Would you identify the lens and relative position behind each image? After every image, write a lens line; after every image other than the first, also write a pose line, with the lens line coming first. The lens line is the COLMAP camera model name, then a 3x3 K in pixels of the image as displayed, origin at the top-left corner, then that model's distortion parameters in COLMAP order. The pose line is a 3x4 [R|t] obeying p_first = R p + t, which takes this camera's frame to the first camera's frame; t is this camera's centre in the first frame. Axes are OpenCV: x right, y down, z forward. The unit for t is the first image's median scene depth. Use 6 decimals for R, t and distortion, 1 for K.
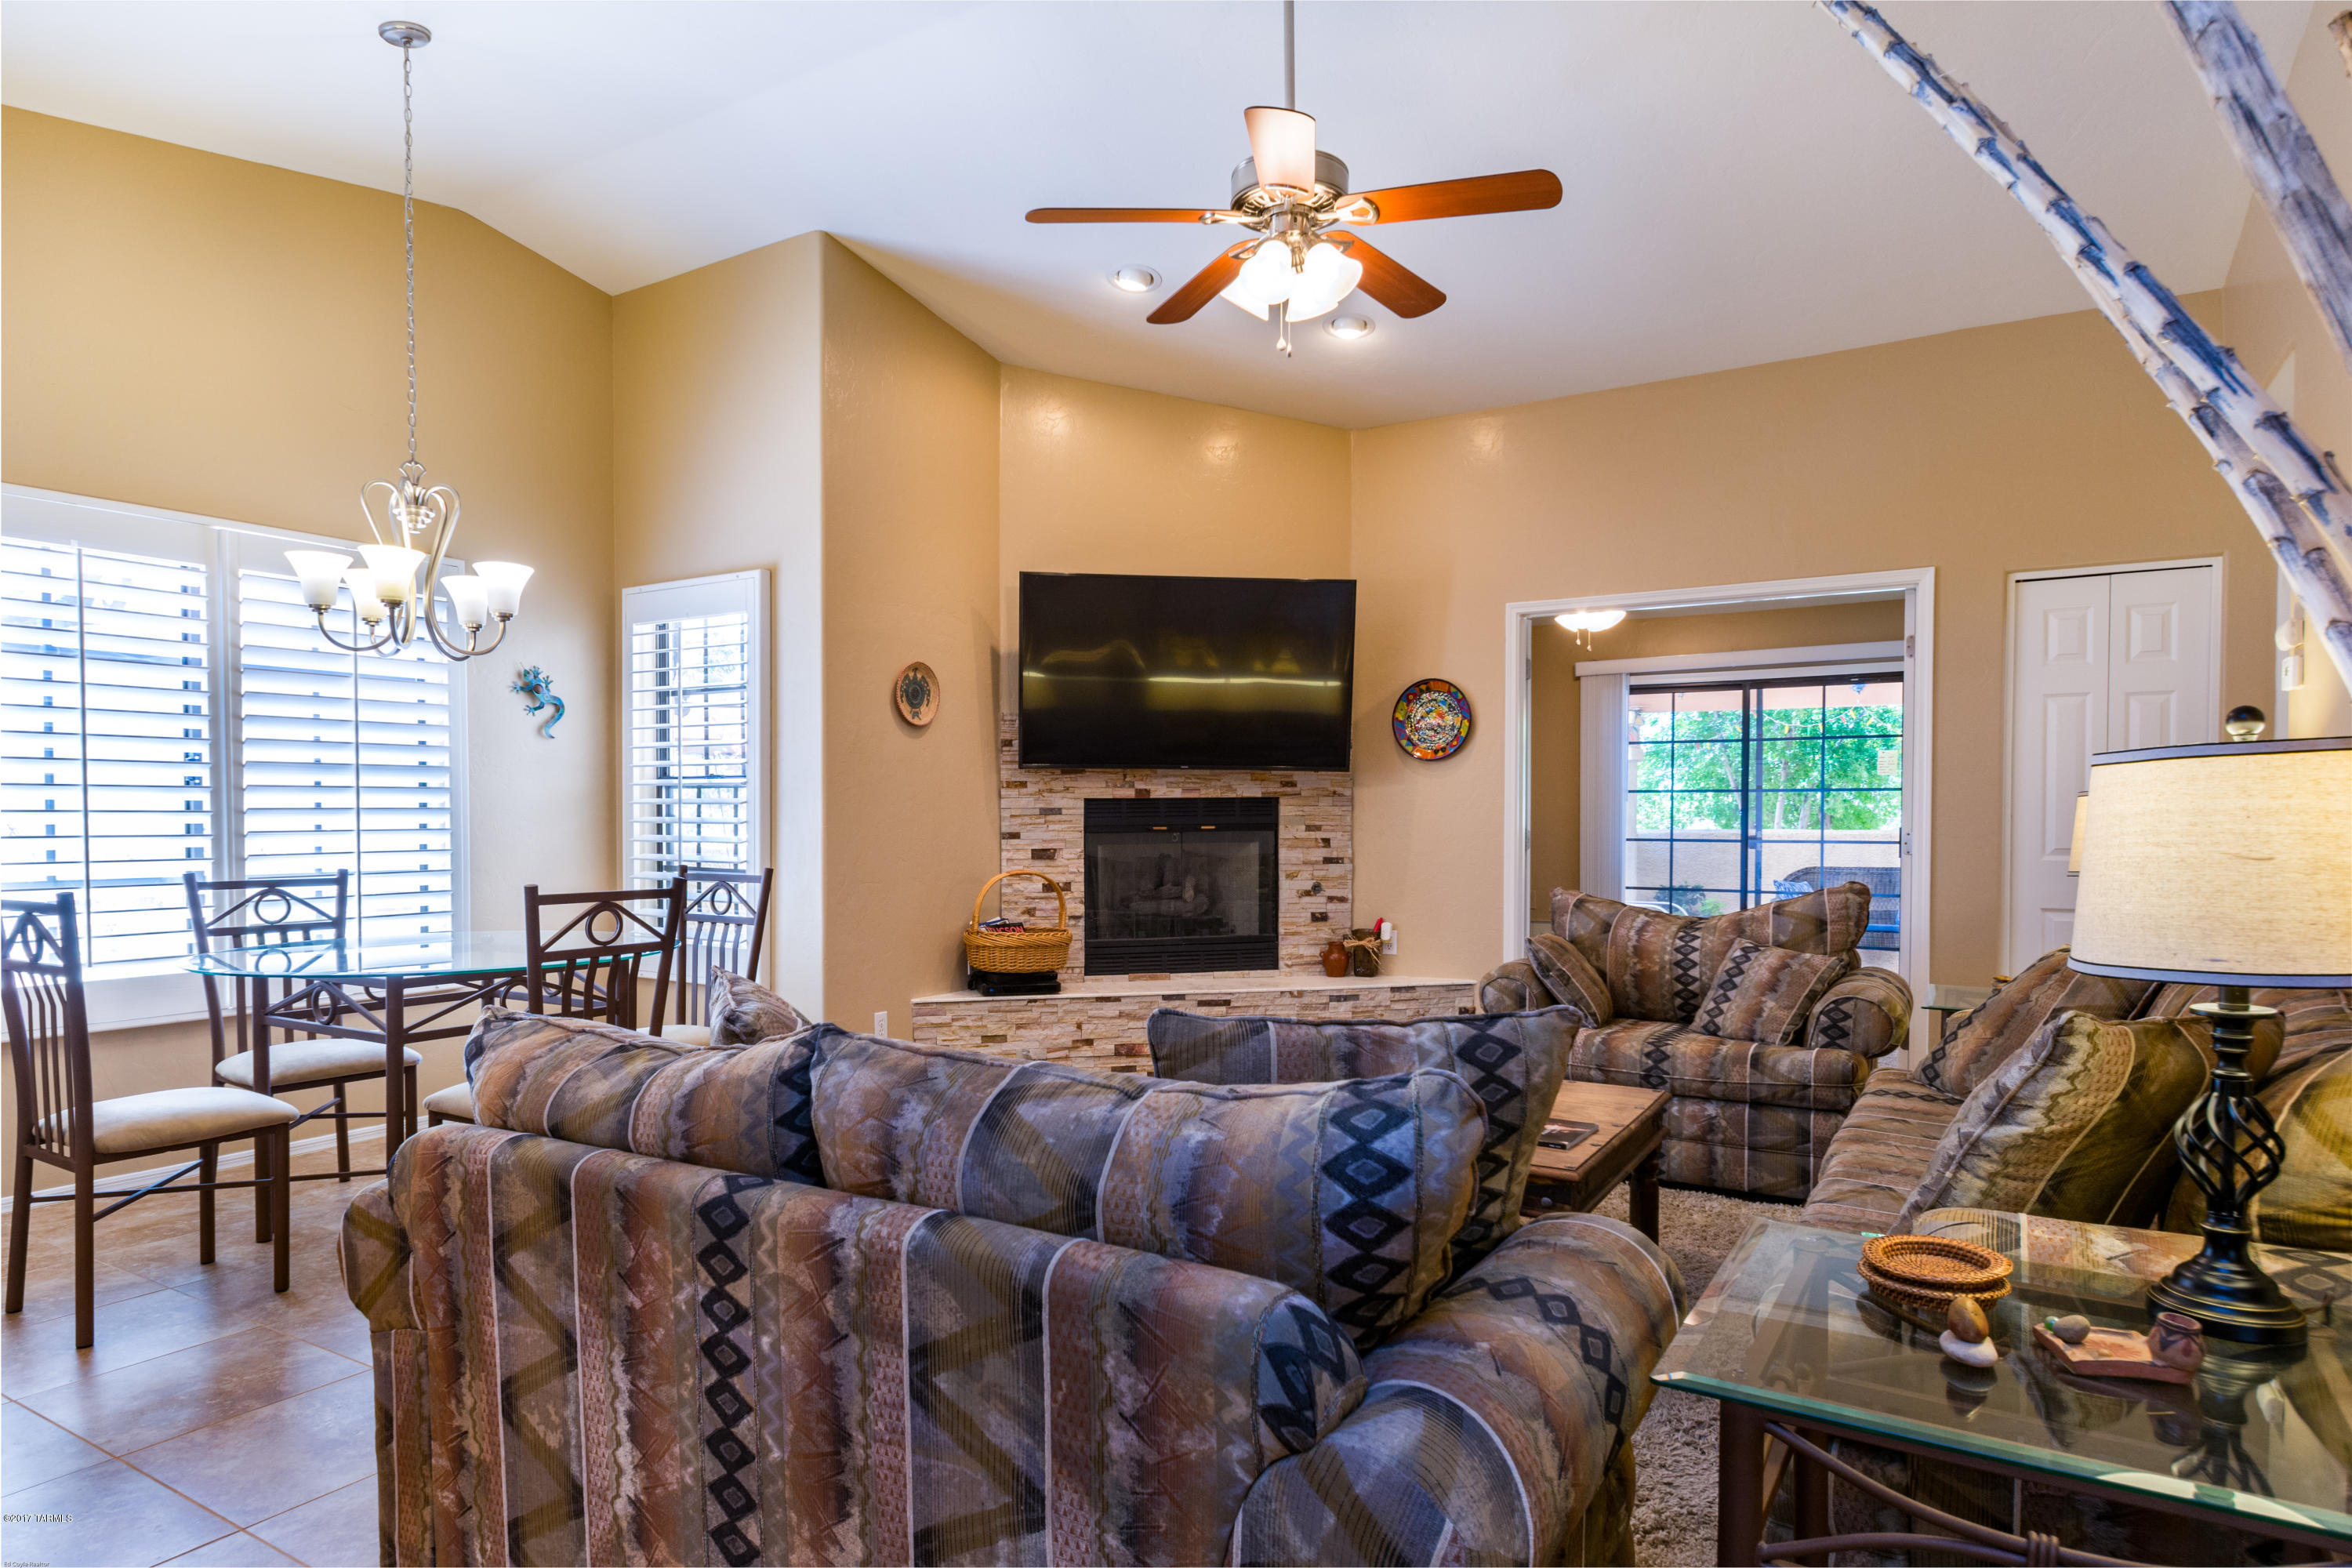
lens RADIAL K [[1345.0, 0, 1175.2], [0, 1345.0, 839.2], [0, 0, 1]] dist [-0.004532, 0.000826]
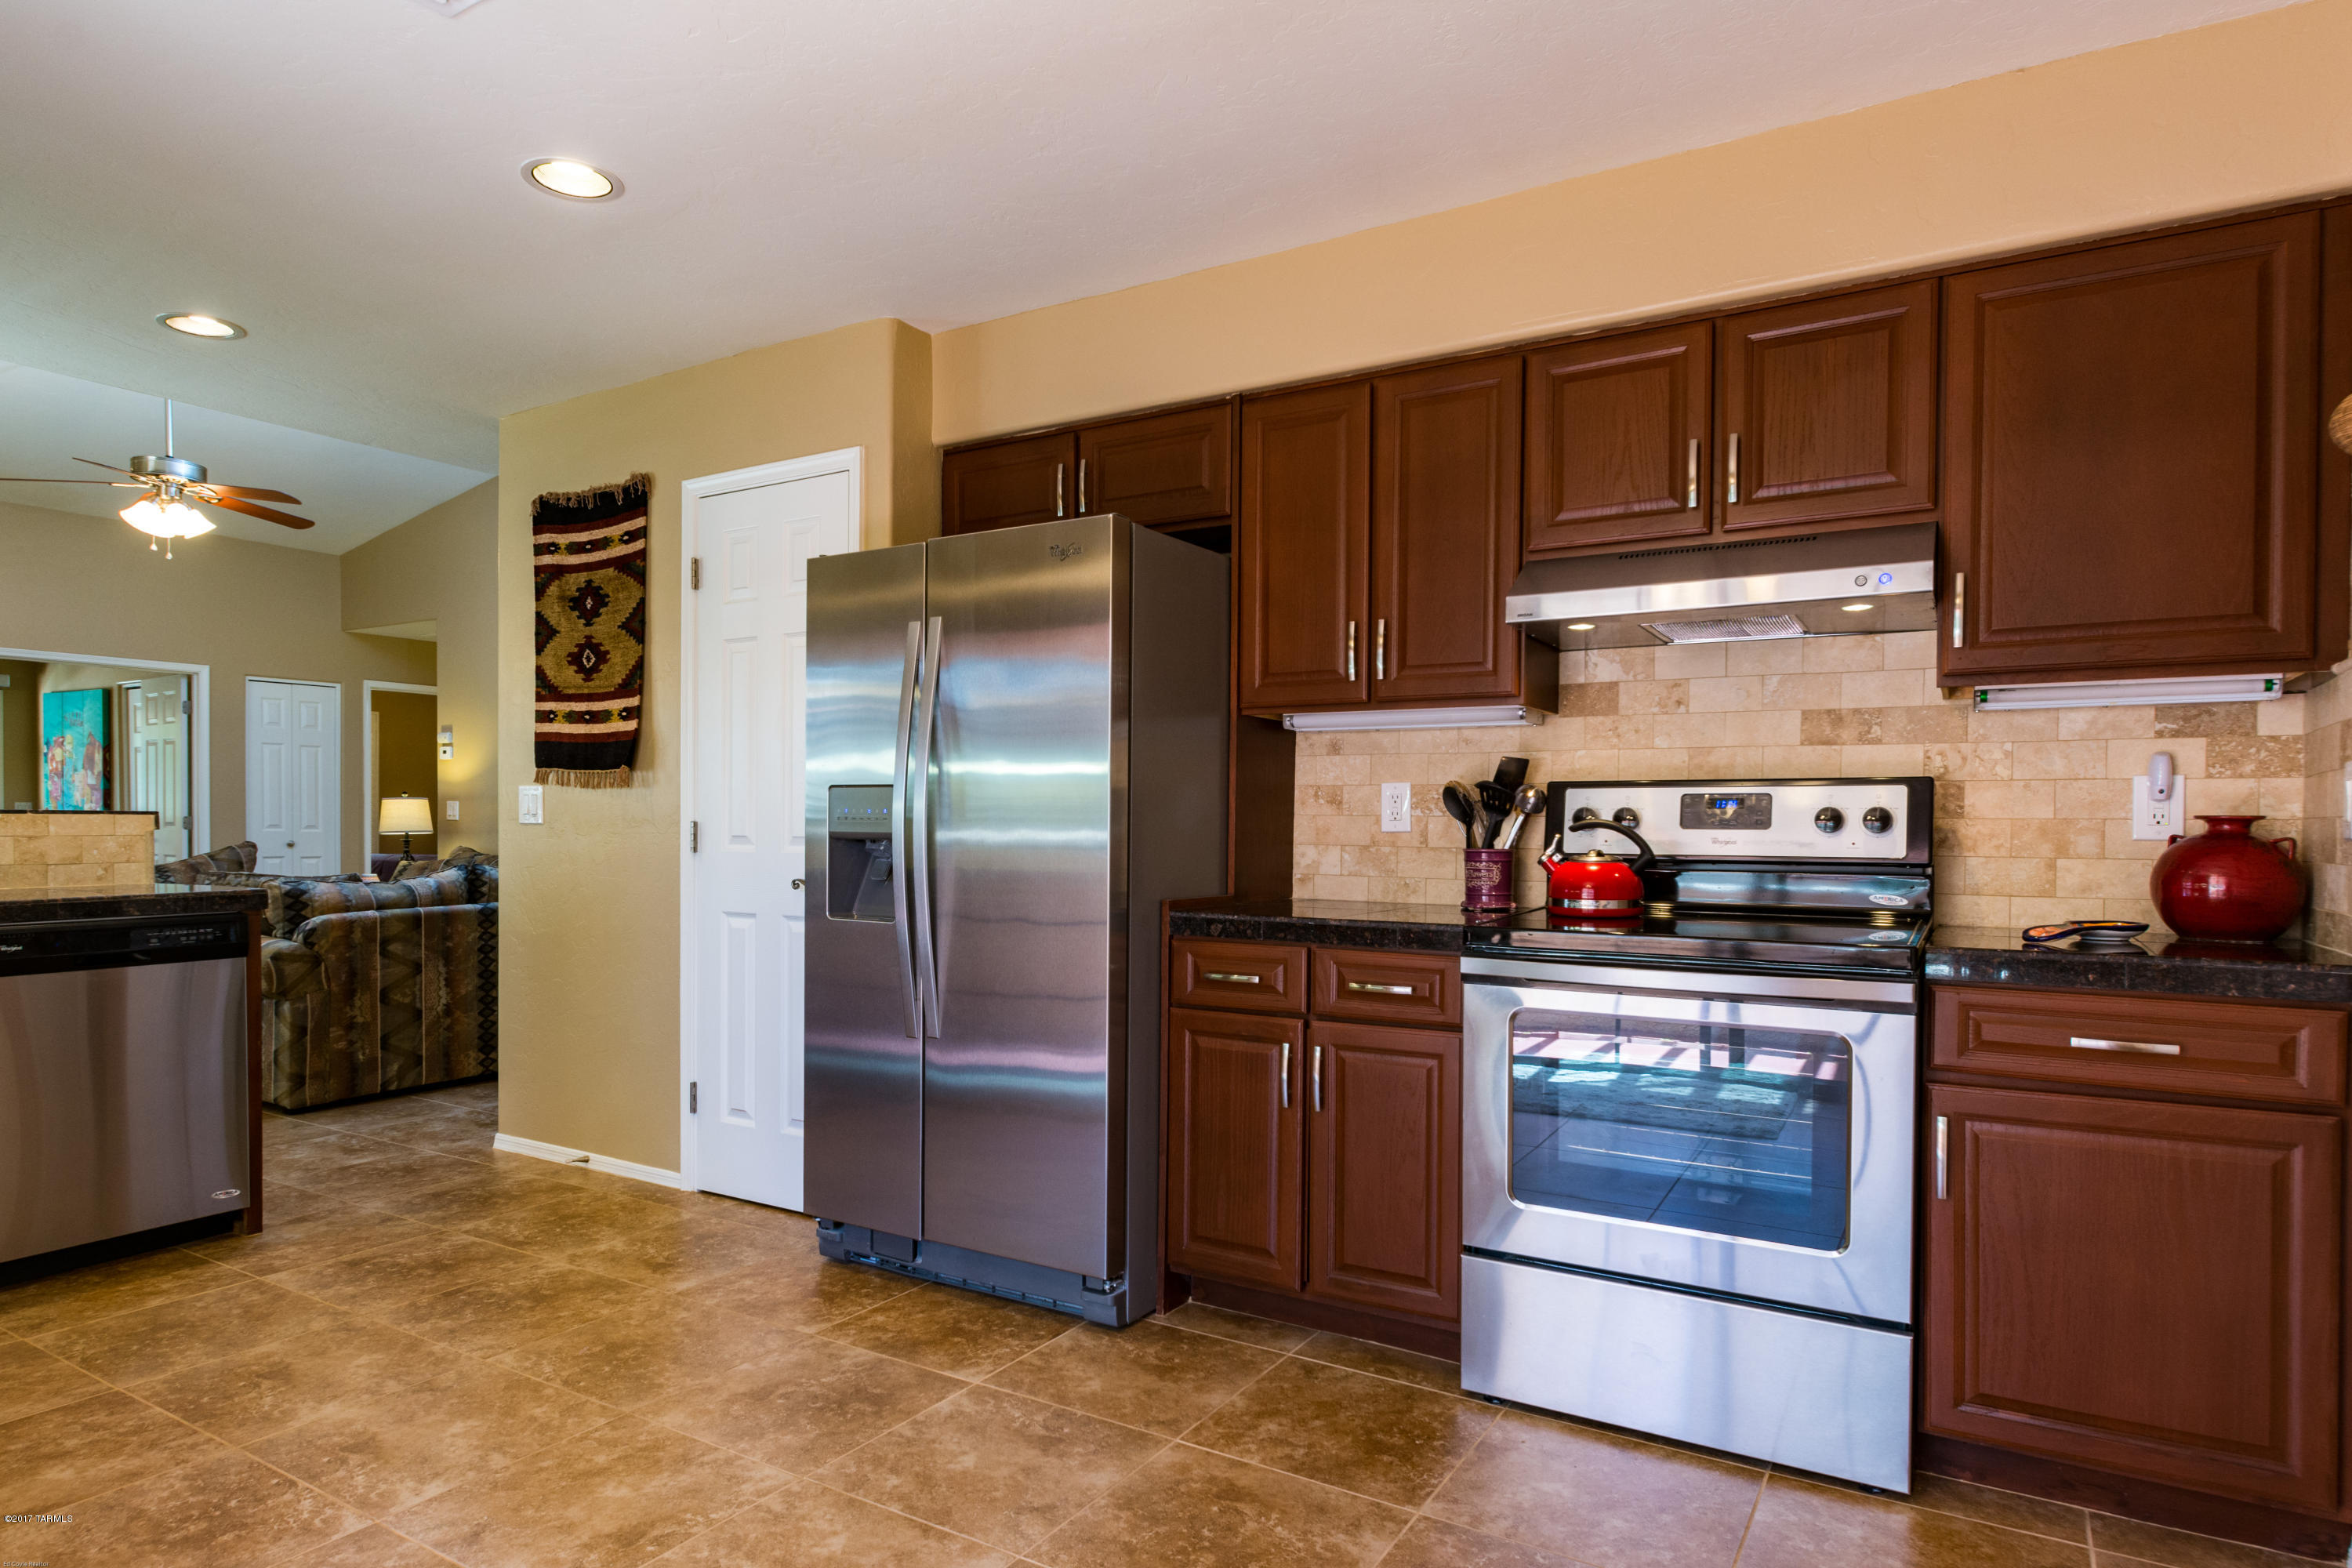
lens RADIAL K [[1345.0, 0, 1175.2], [0, 1345.0, 839.2], [0, 0, 1]] dist [-0.004532, 0.000826]
pose [[0.014888, -0.014970, 0.999777, -1.004525], [0.011714, 0.999822, 0.014796, 0.011985], [-0.999821, 0.011491, 0.015061, -0.240163]]
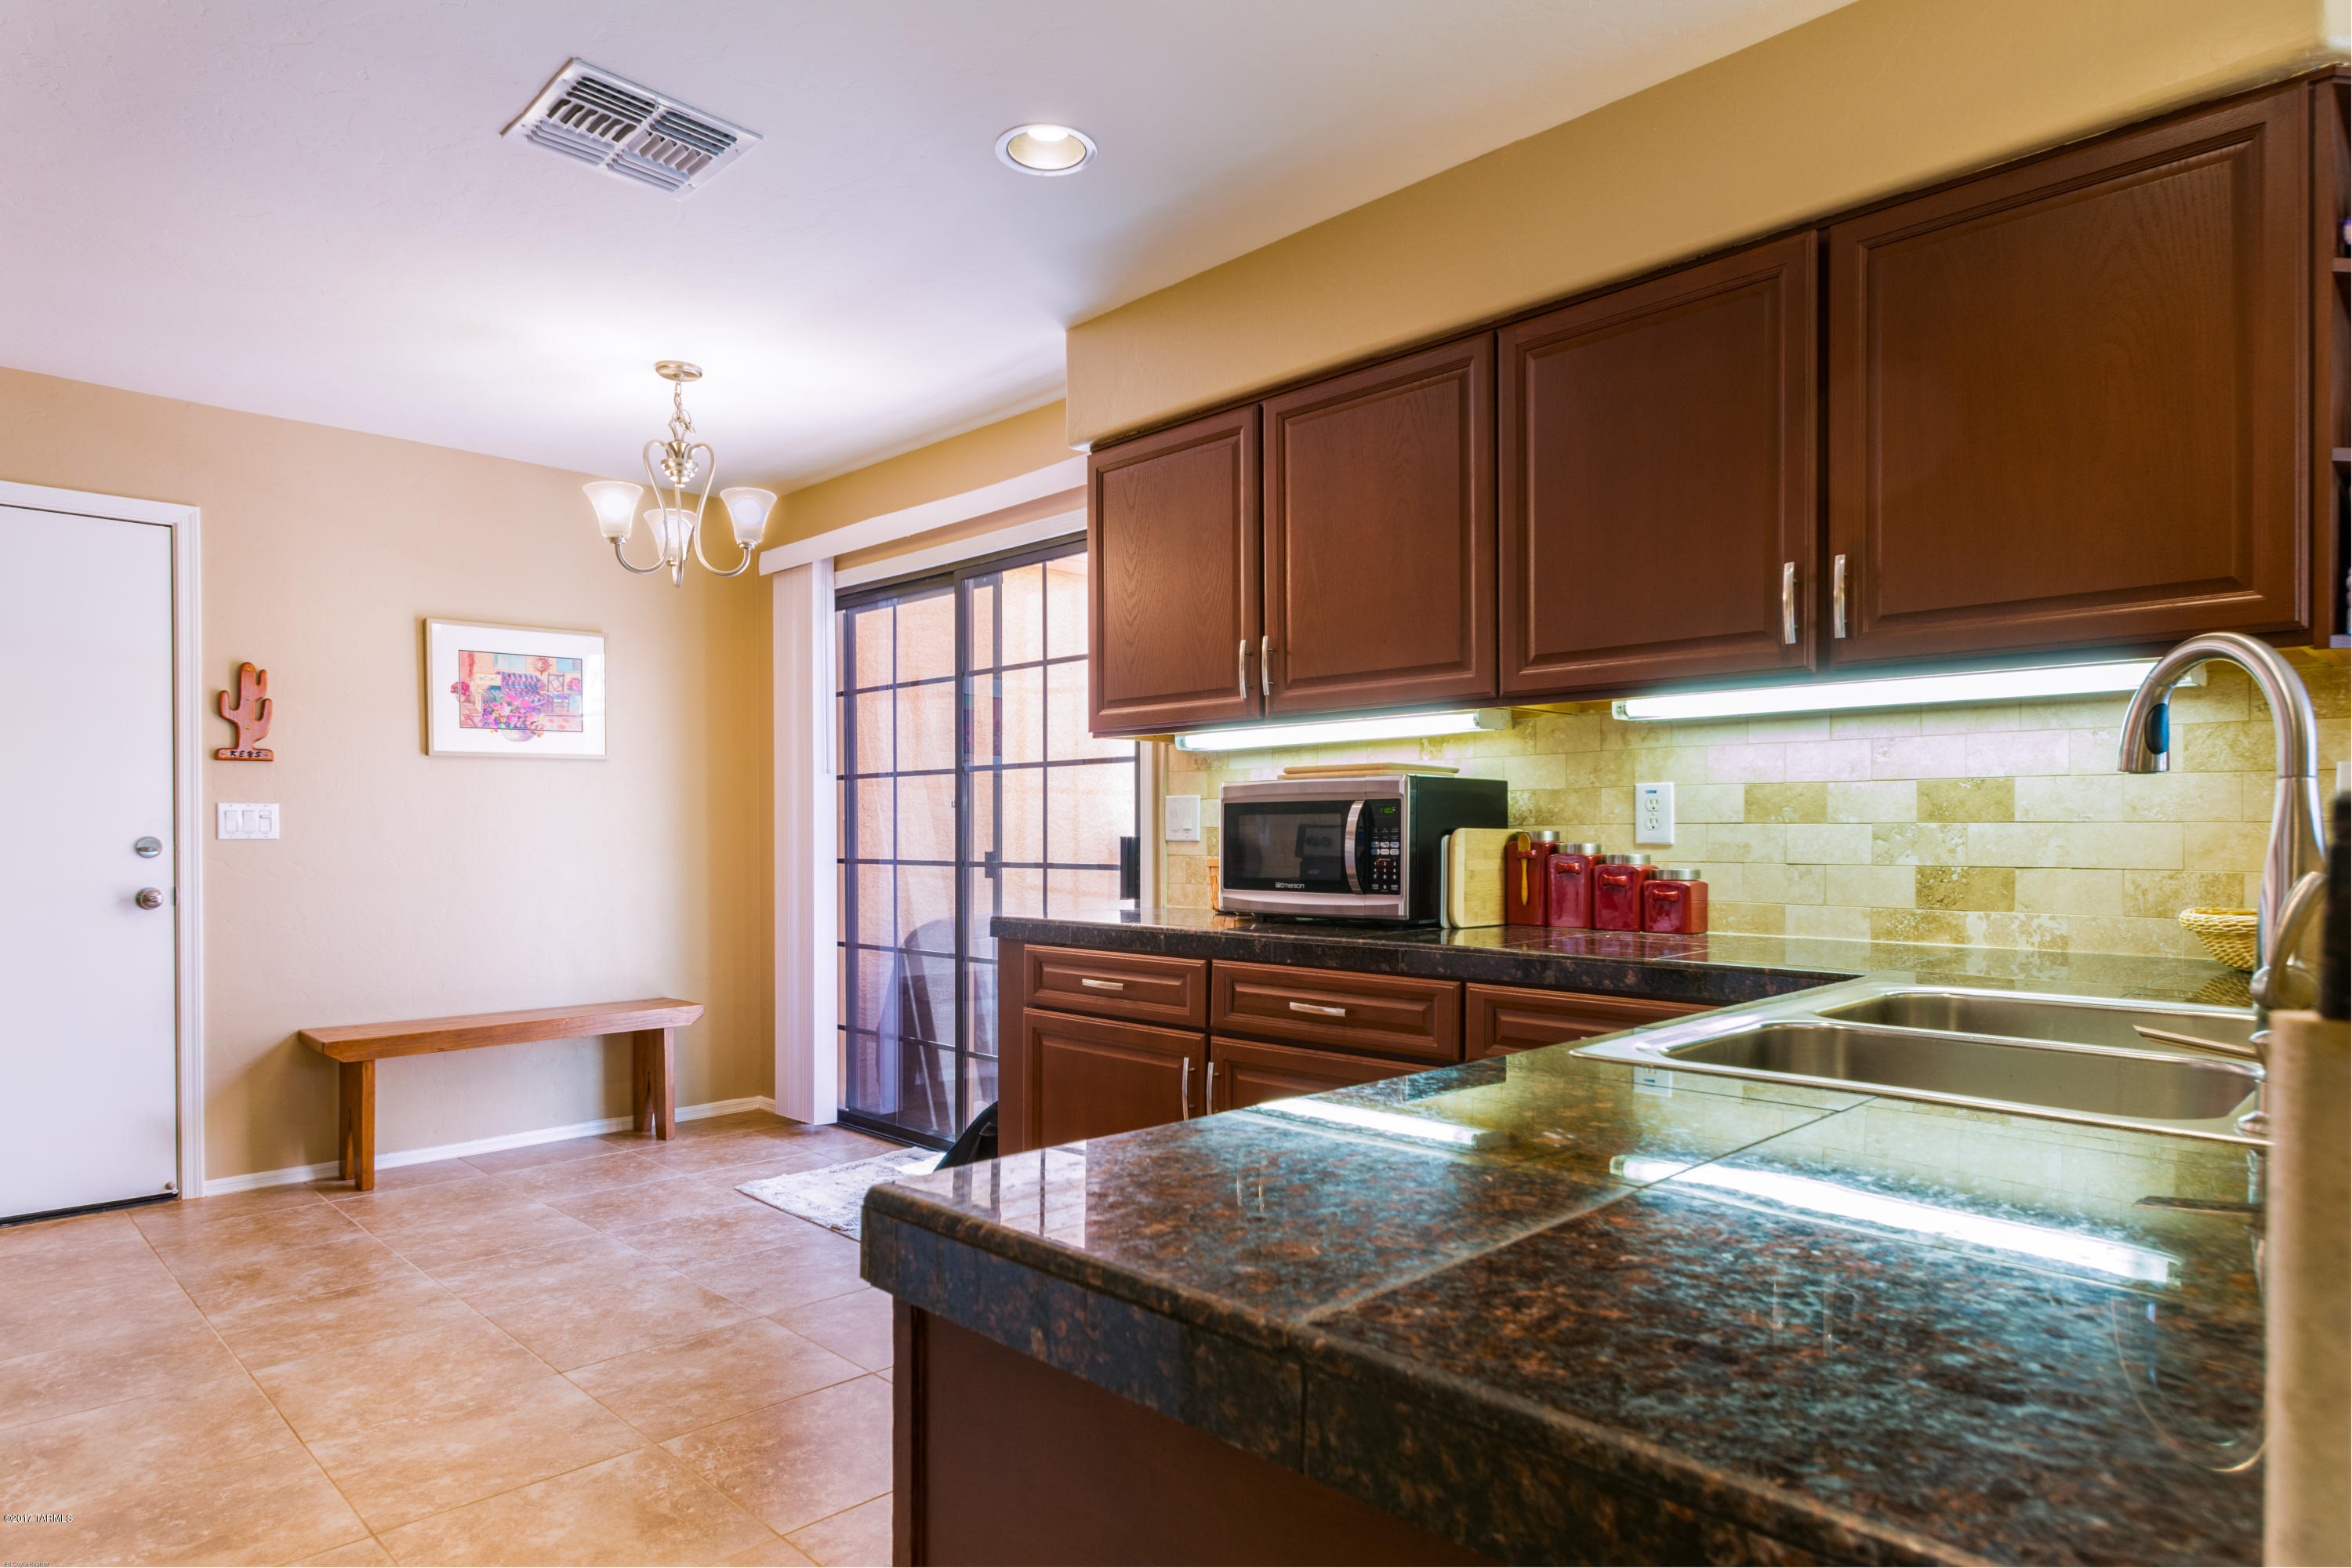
lens RADIAL K [[1345.0, 0, 1175.2], [0, 1345.0, 839.2], [0, 0, 1]] dist [-0.004532, 0.000826]
pose [[-0.257111, 0.004886, -0.966370, -0.300507], [-0.015121, 0.999844, 0.009079, 0.004073], [0.966264, 0.016946, -0.256997, 0.233918]]
